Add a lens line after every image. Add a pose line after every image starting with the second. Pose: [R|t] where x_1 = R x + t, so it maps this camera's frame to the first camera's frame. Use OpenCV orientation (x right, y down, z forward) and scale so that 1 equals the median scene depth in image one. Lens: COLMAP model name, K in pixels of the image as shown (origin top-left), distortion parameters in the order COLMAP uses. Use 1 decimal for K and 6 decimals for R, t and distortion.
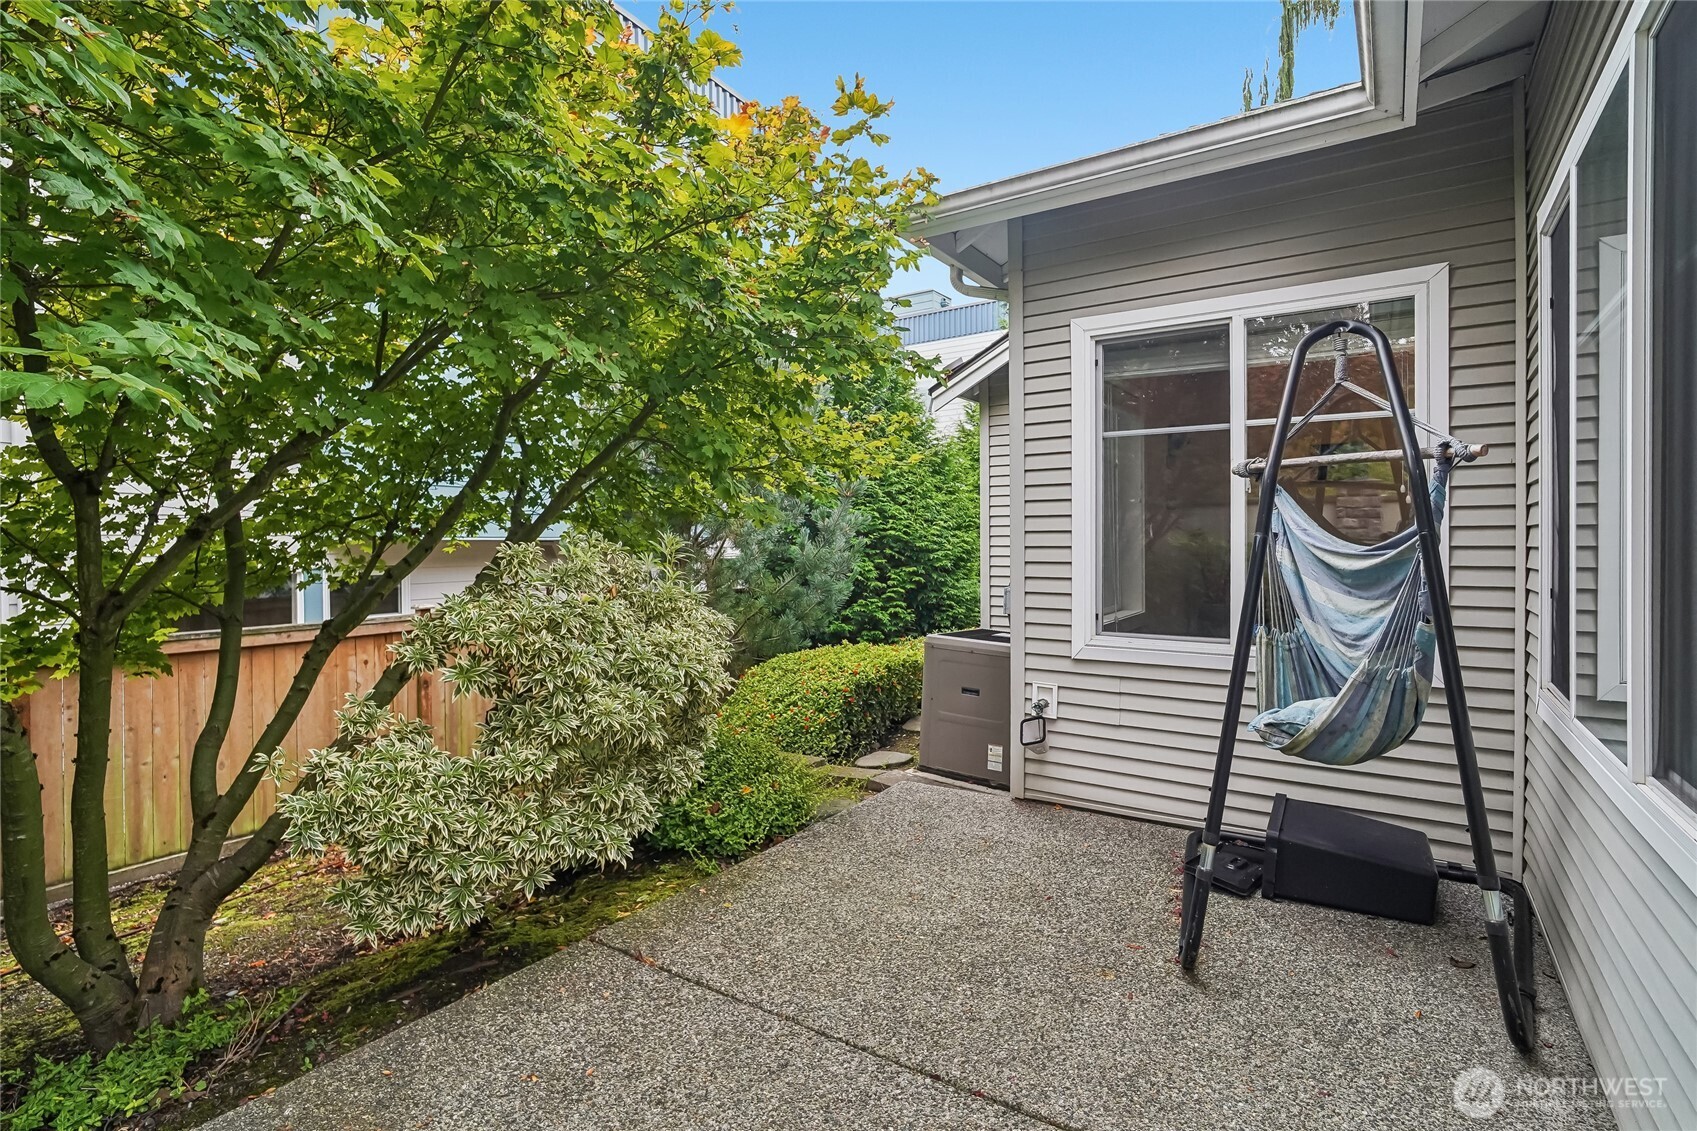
lens RADIAL K [[802.4, 0, 844.6], [0, 802.4, 550.0], [0, 0, 1]] dist [-0.016123, 0.008904]
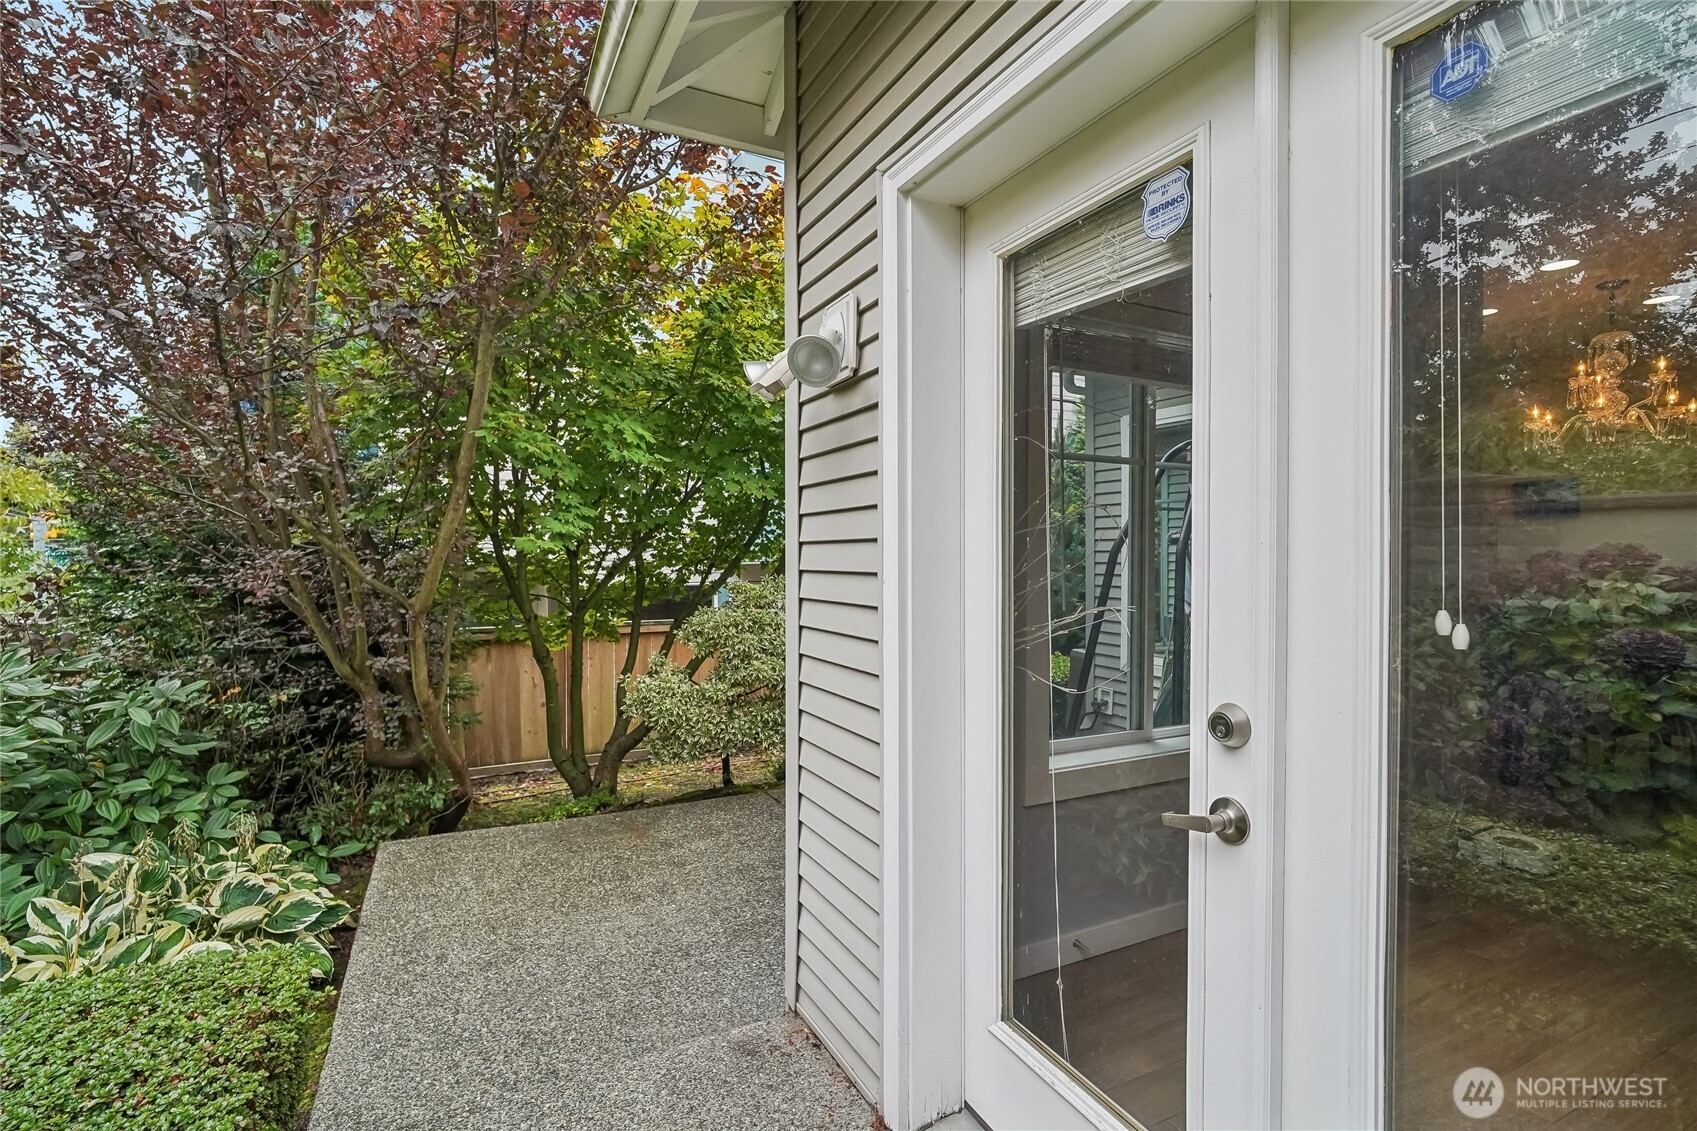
lens RADIAL K [[802.4, 0, 845.0], [0, 802.4, 556.5], [0, 0, 1]] dist [-0.016123, 0.008904]
pose [[0.870186, 0.004574, -0.492703, 0.506390], [-0.005732, 0.999983, -0.000840, -0.044175], [0.492691, 0.003556, 0.870197, -0.359893]]
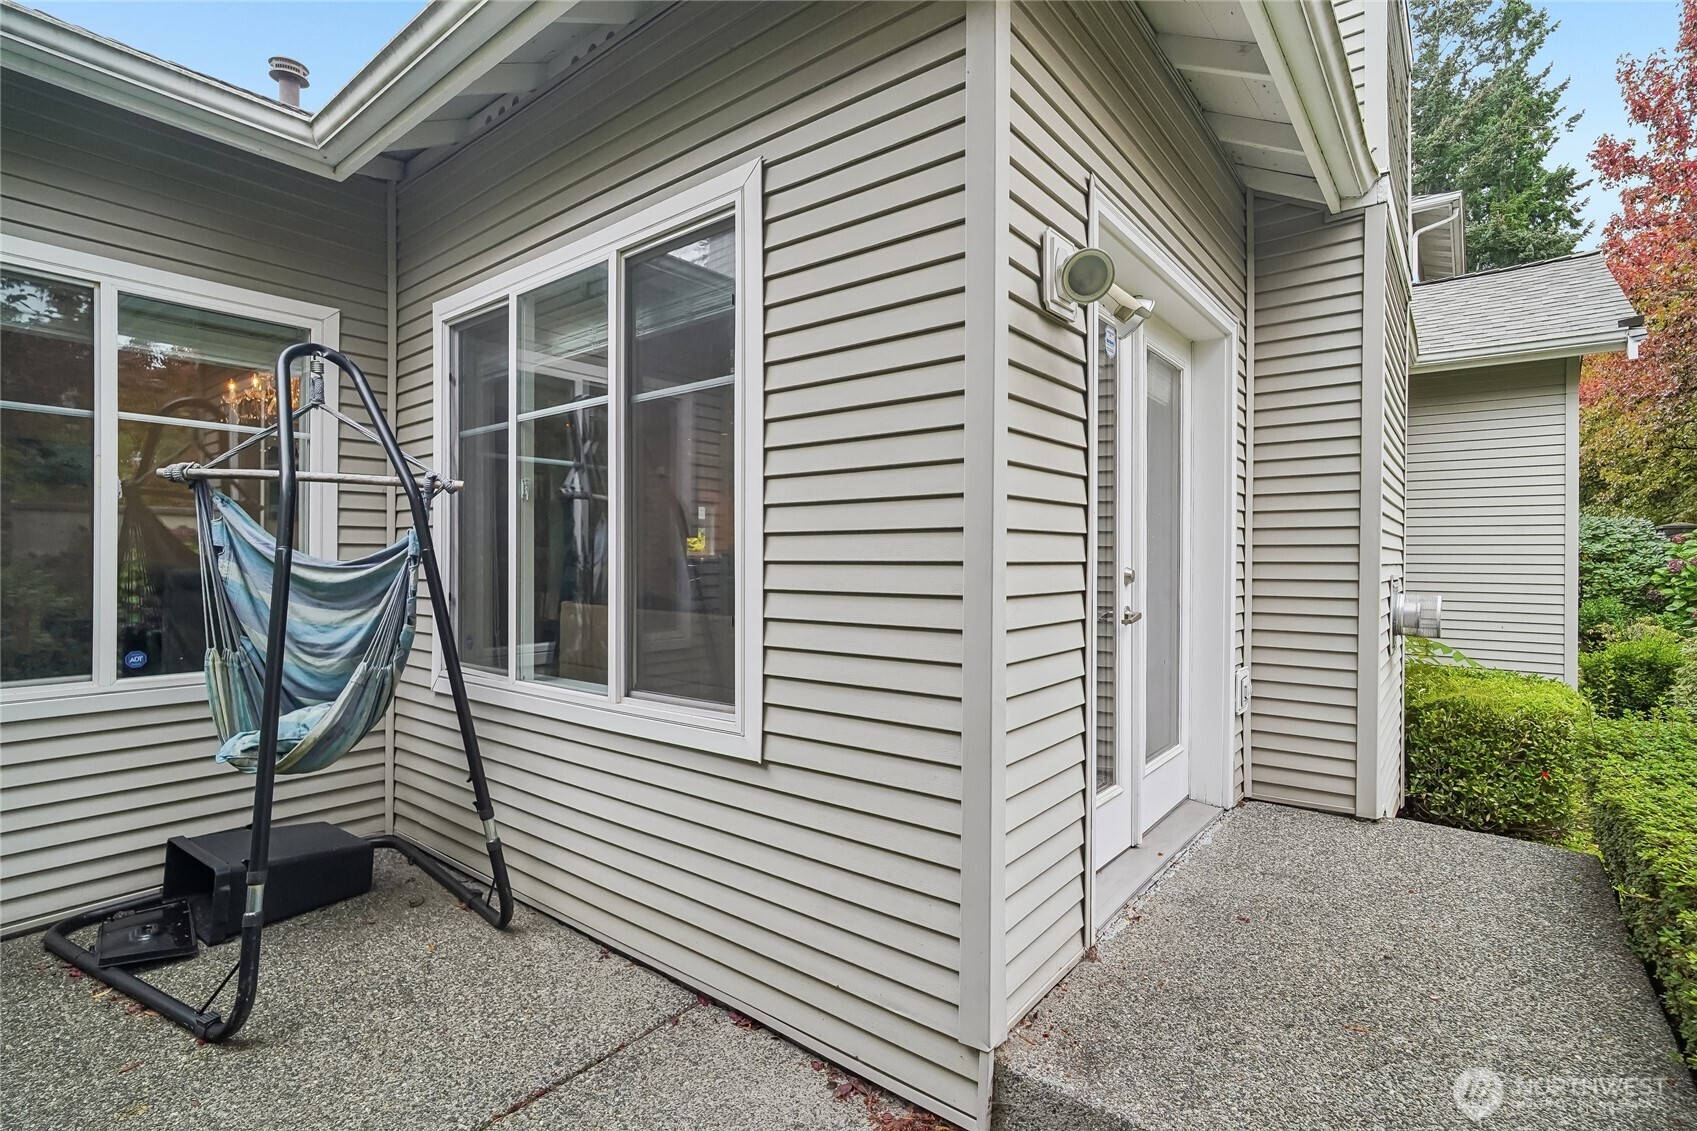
lens RADIAL K [[802.4, 0, 834.1], [0, 802.4, 570.4], [0, 0, 1]] dist [-0.016123, 0.008904]
pose [[0.090454, -0.008827, 0.995862, -0.351634], [0.007377, 0.999939, 0.008193, 0.004631], [-0.995873, 0.006605, 0.090513, 0.230558]]
